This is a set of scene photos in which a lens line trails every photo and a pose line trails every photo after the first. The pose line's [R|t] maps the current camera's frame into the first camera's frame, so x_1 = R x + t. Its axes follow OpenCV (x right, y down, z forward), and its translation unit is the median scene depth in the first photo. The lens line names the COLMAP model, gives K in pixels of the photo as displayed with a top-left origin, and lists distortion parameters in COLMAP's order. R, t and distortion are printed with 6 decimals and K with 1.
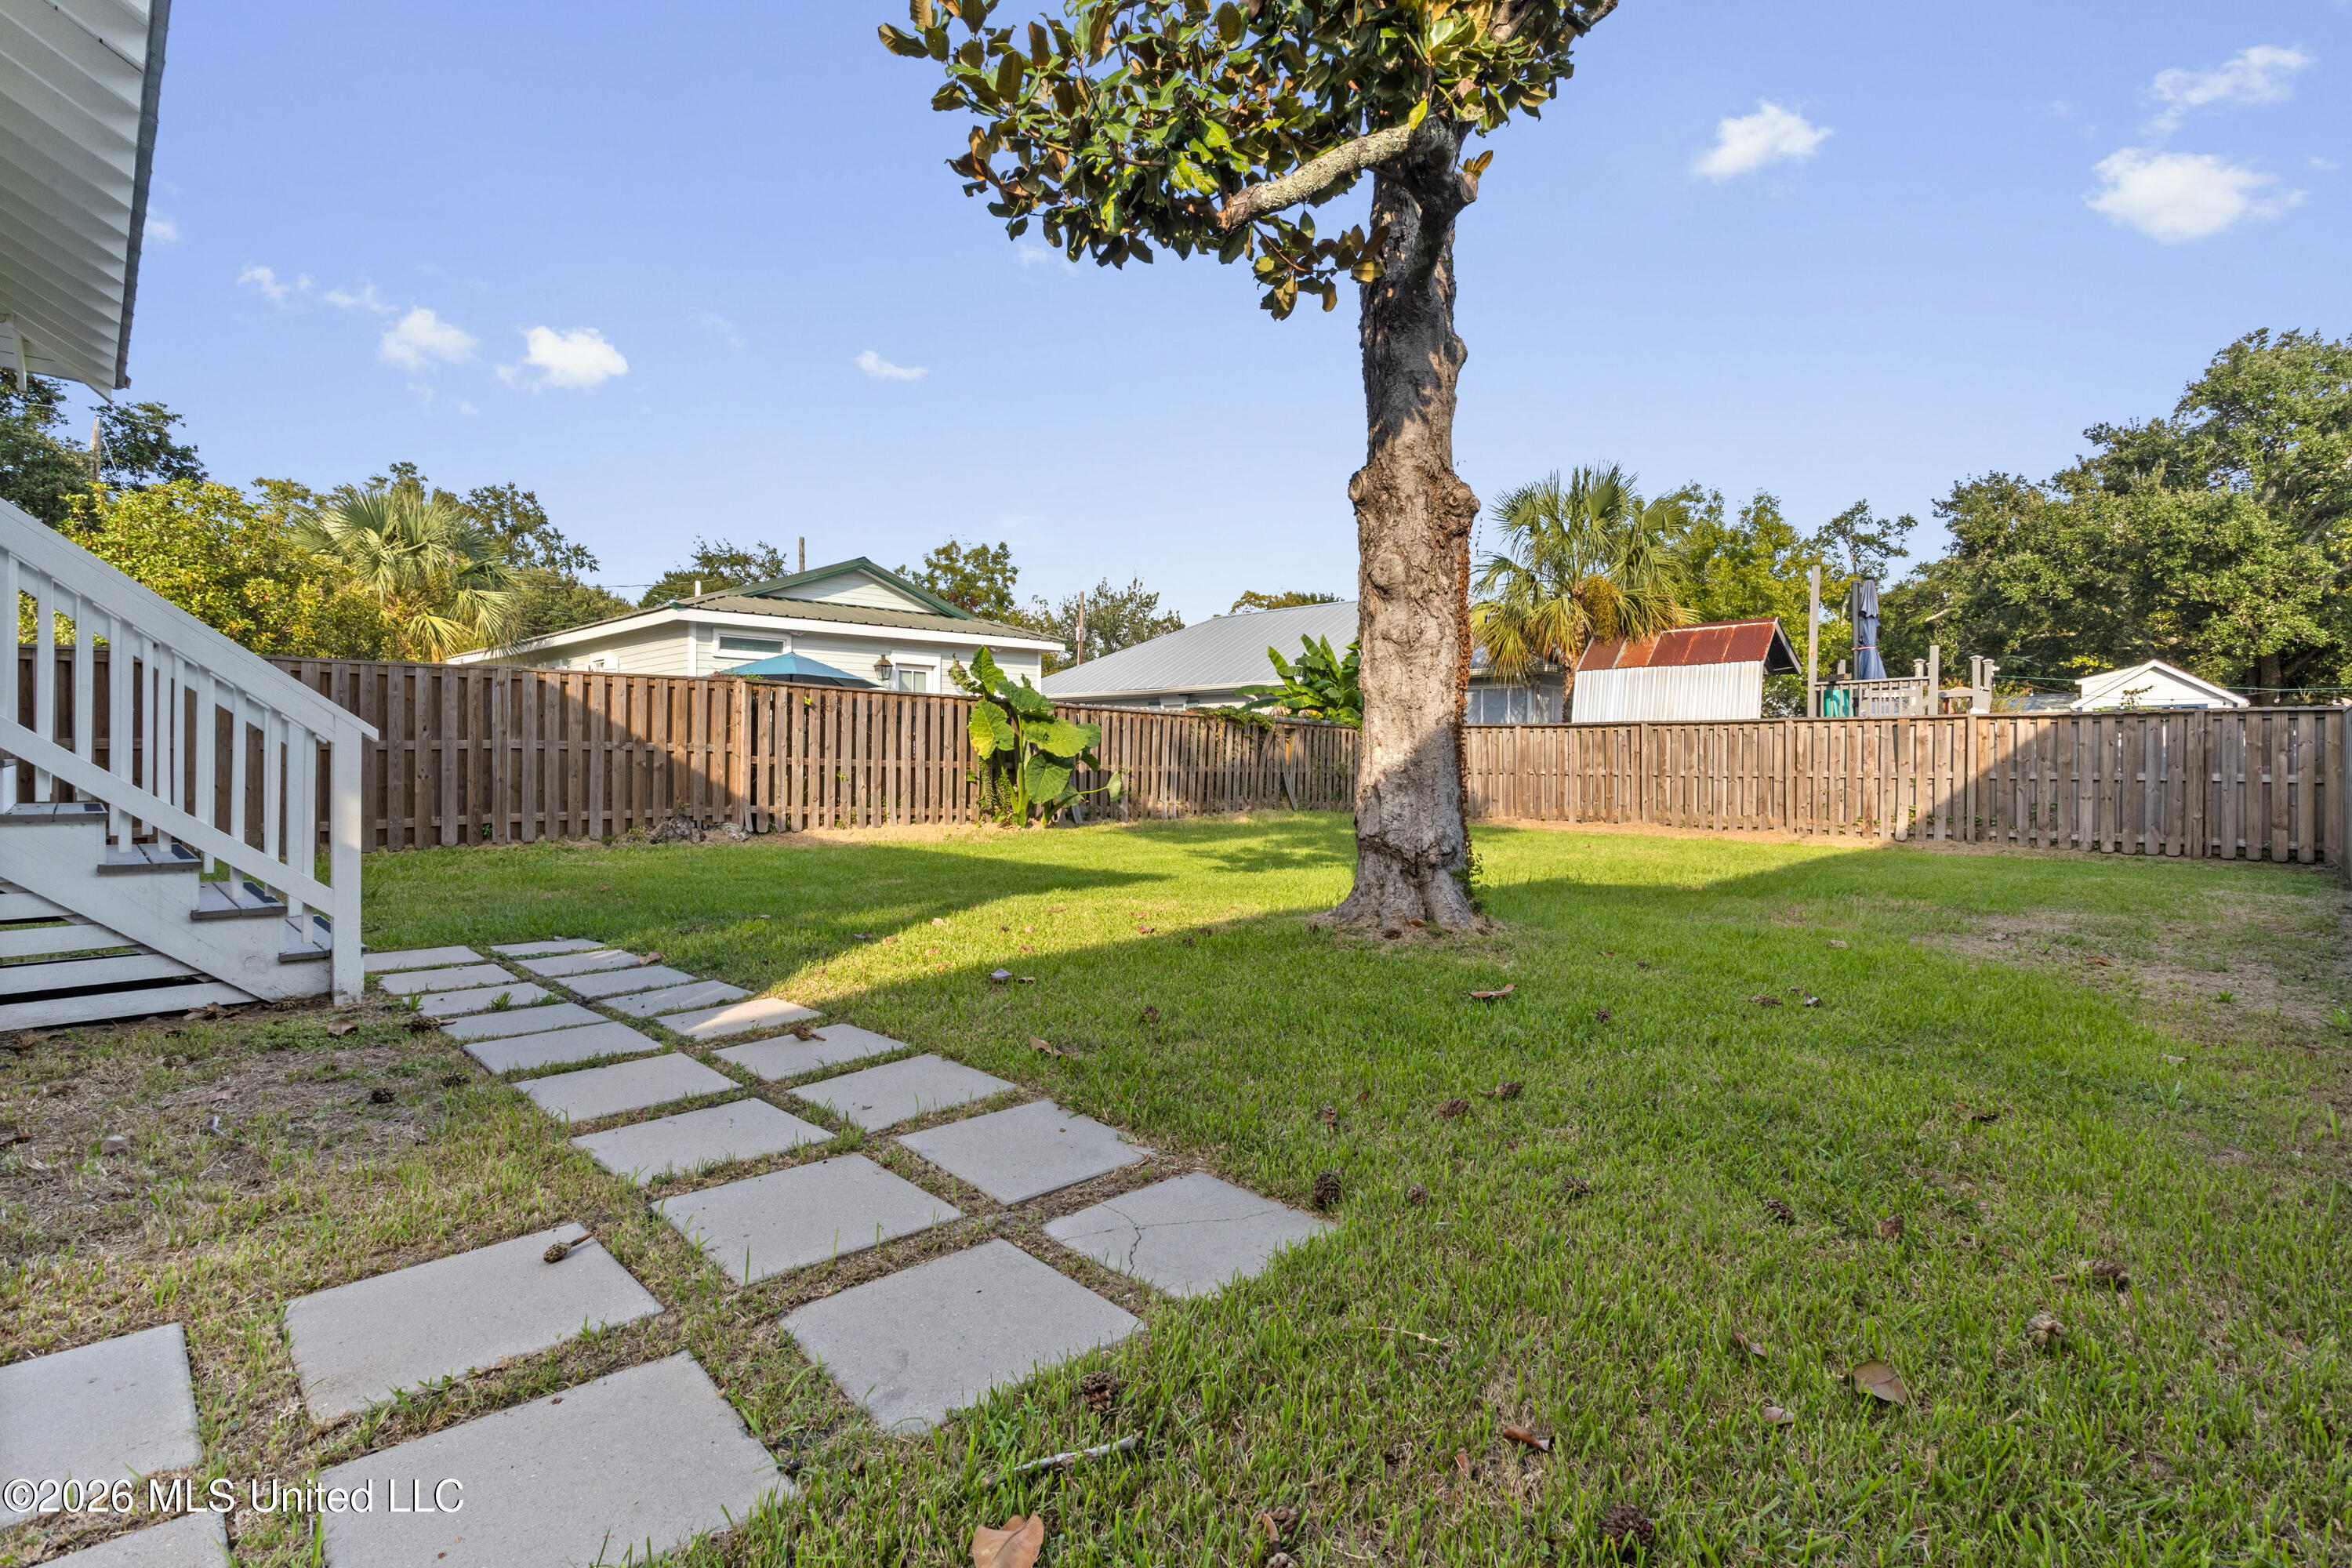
lens RADIAL K [[1118.0, 0, 1163.2], [0, 1118.0, 768.3], [0, 0, 1]] dist [-0.001589, 0.000416]
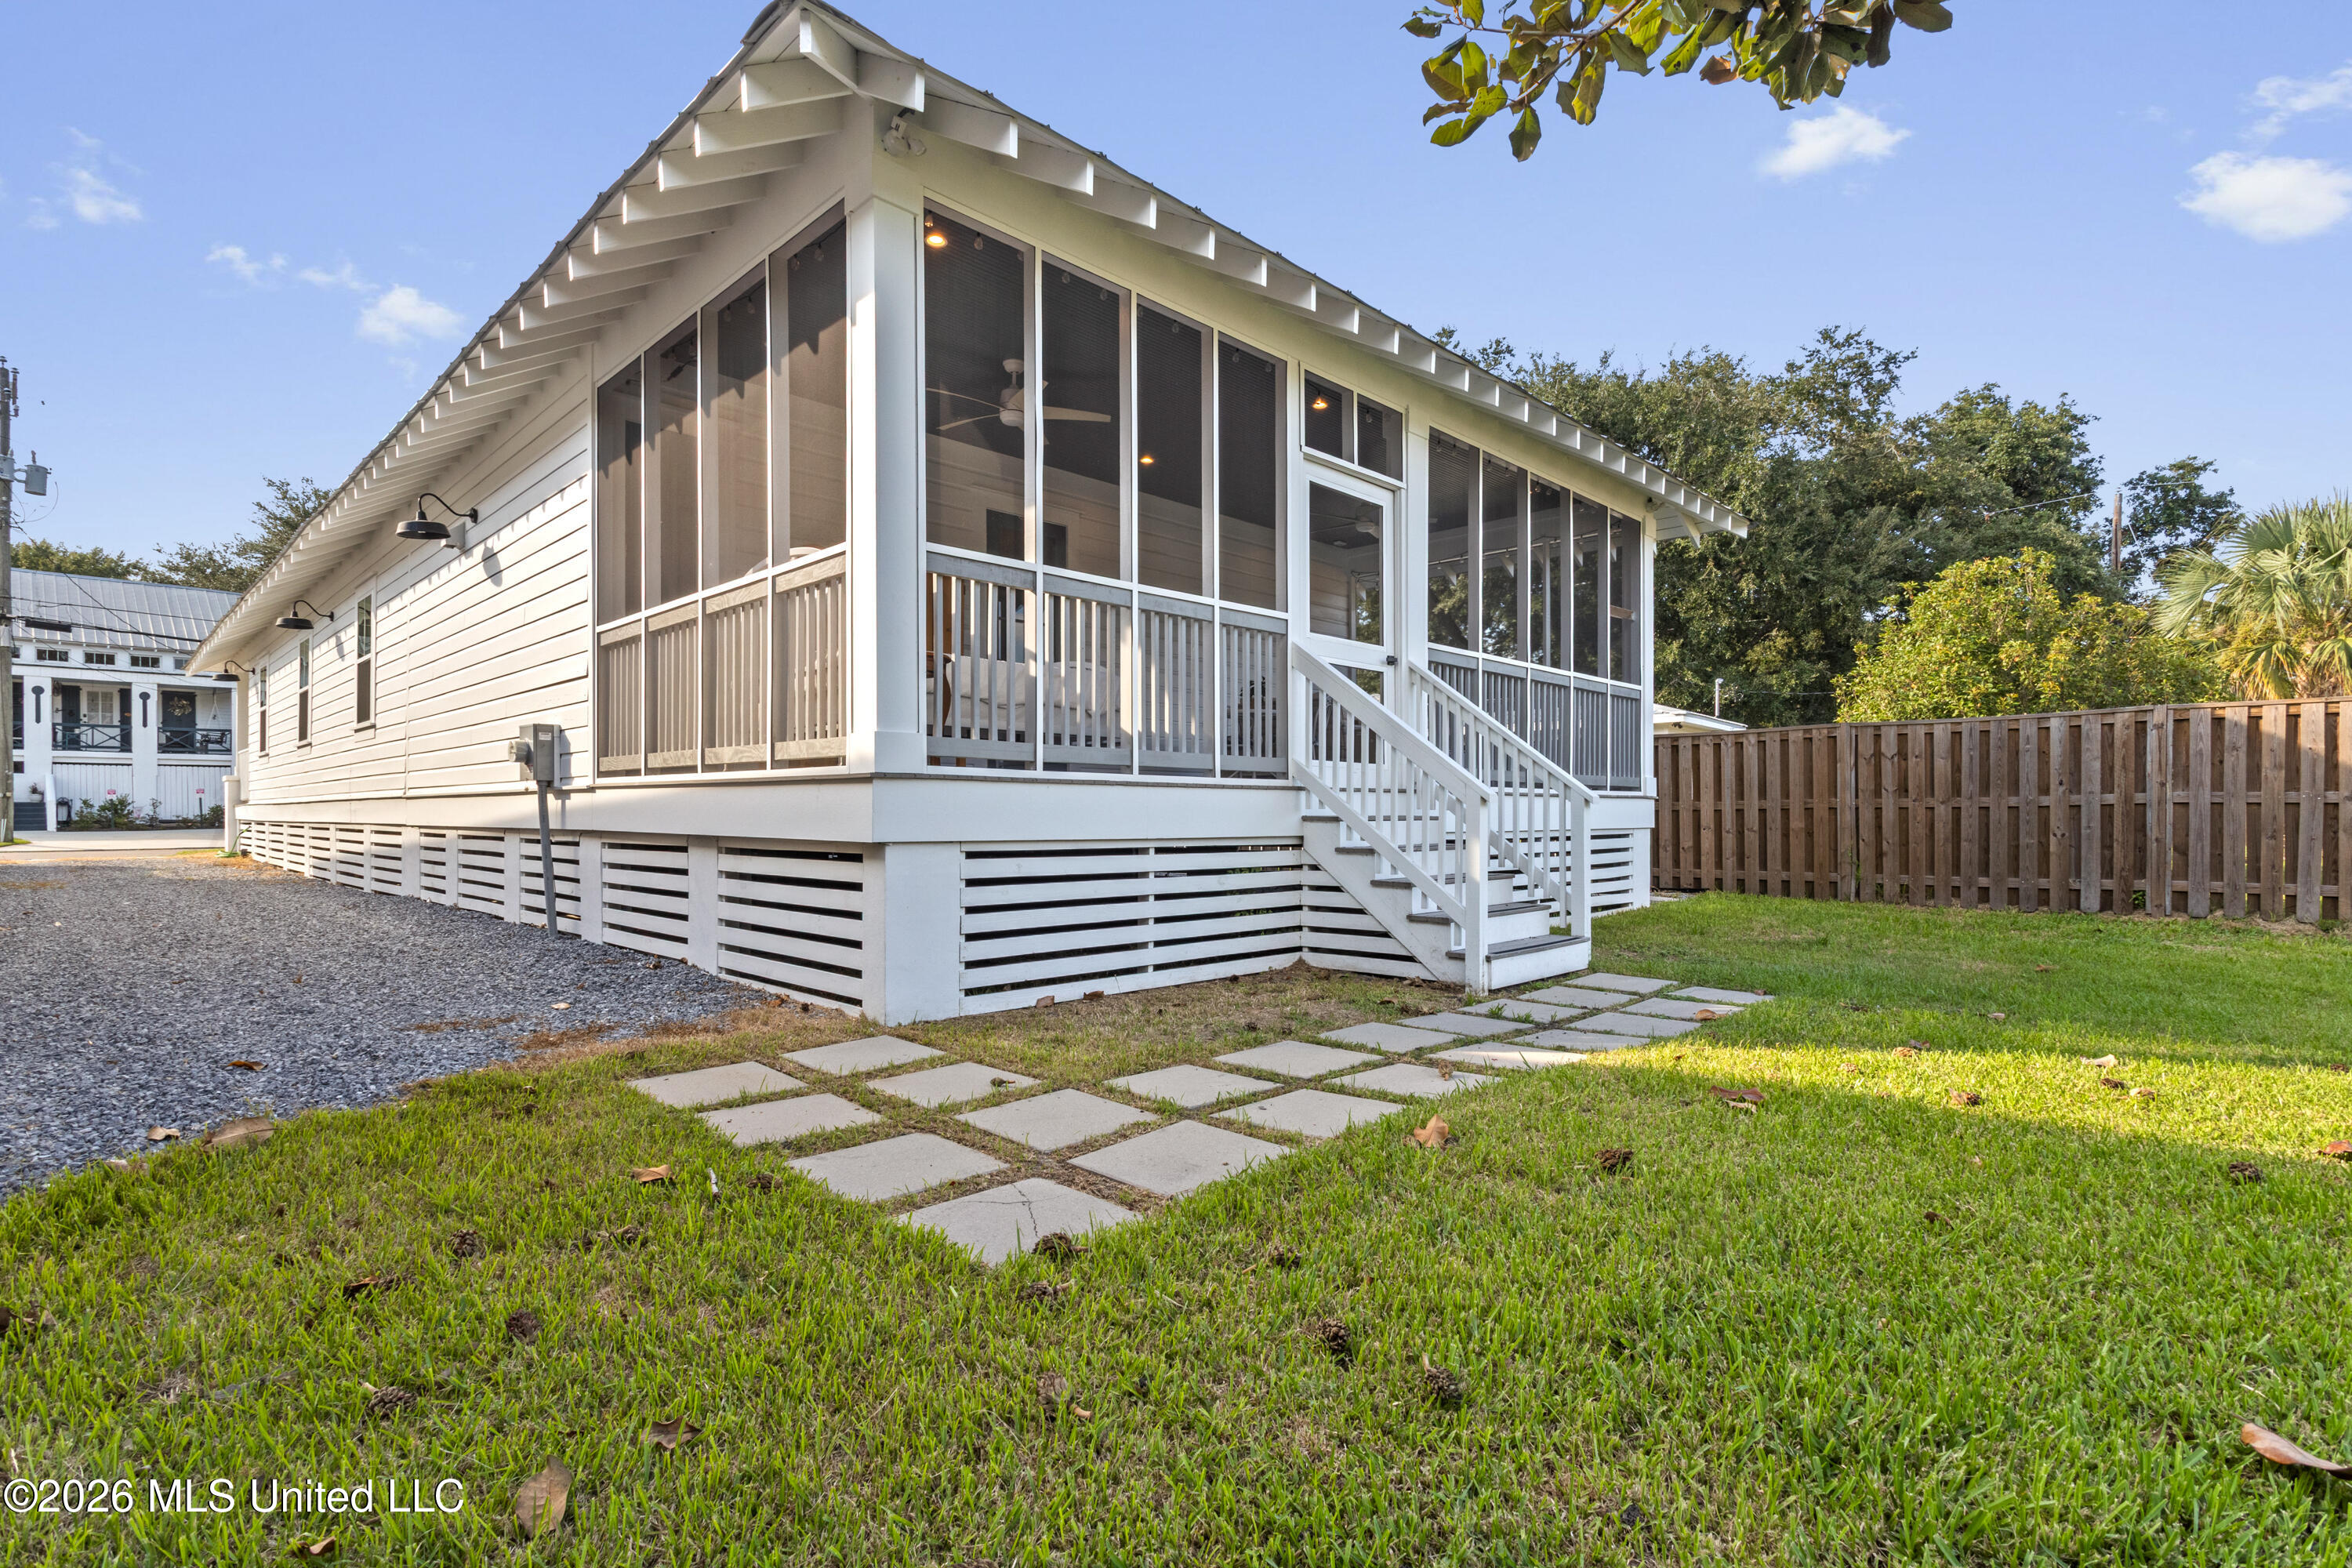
lens RADIAL K [[1118.0, 0, 1157.9], [0, 1118.0, 805.6], [0, 0, 1]] dist [-0.001589, 0.000416]
pose [[0.009938, -0.011704, -0.999882, 0.241912], [-0.006493, 0.999910, -0.011769, -0.000834], [0.999930, 0.006609, 0.009861, 0.229204]]
